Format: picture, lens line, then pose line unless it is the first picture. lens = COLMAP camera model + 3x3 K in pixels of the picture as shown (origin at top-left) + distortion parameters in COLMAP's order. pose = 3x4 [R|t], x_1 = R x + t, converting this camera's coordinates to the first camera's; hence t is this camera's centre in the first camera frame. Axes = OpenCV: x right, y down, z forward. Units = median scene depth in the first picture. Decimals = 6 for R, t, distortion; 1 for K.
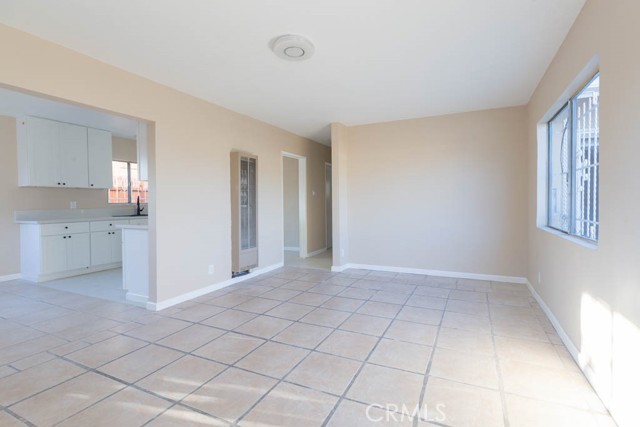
lens RADIAL K [[300.5, 0, 333.6], [0, 300.5, 201.5], [0, 0, 1]] dist [0.001663, 0.000084]
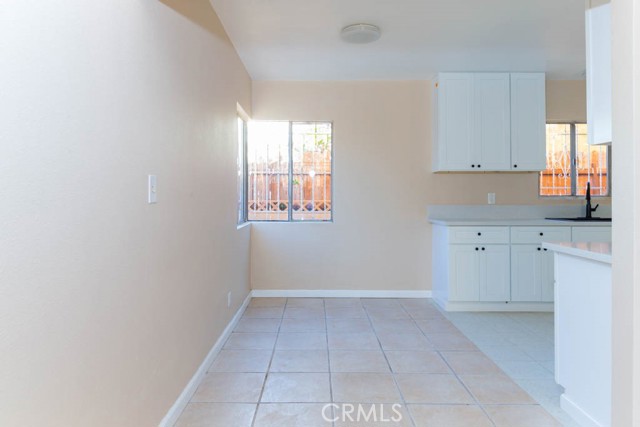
lens RADIAL K [[434.1, 0, 320.3], [0, 434.1, 207.2], [0, 0, 1]] dist [-0.044866, -0.000375]
pose [[0.425368, 0.017772, -0.904846, -0.177639], [-0.001473, 0.999819, 0.018945, 0.011917], [0.905019, -0.006725, 0.425317, 0.263012]]
